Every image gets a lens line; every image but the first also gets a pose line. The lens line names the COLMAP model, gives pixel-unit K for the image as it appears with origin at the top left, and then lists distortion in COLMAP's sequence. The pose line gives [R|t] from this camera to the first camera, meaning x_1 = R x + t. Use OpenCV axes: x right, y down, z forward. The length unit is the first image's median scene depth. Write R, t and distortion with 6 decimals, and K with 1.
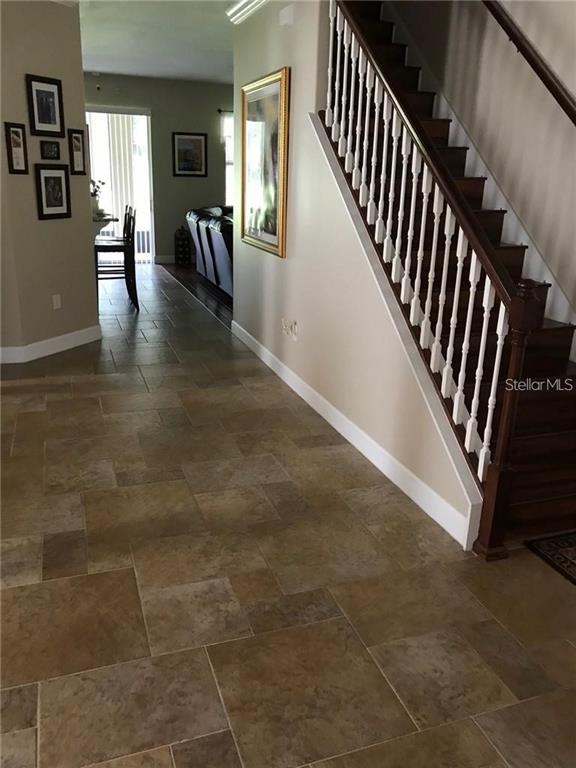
lens RADIAL K [[630.8, 0, 288.0], [0, 630.8, 384.0], [0, 0, 1]] dist [0.079151, -0.113722]
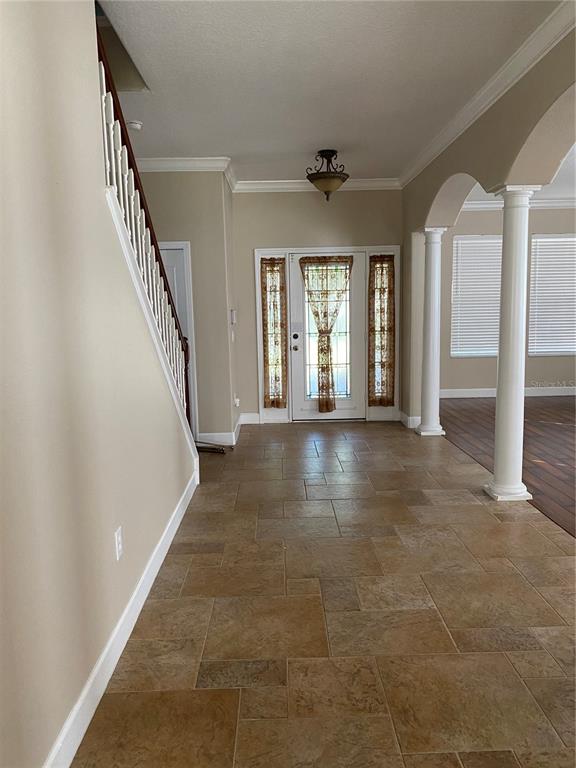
lens RADIAL K [[589.8, 0, 288.0], [0, 589.8, 384.0], [0, 0, 1]] dist [0.039343, -0.054644]
pose [[-0.947624, -0.053825, 0.314820, -0.370715], [0.094400, 0.894457, 0.437076, -0.543753], [-0.305119, 0.443903, -0.842528, 1.683112]]
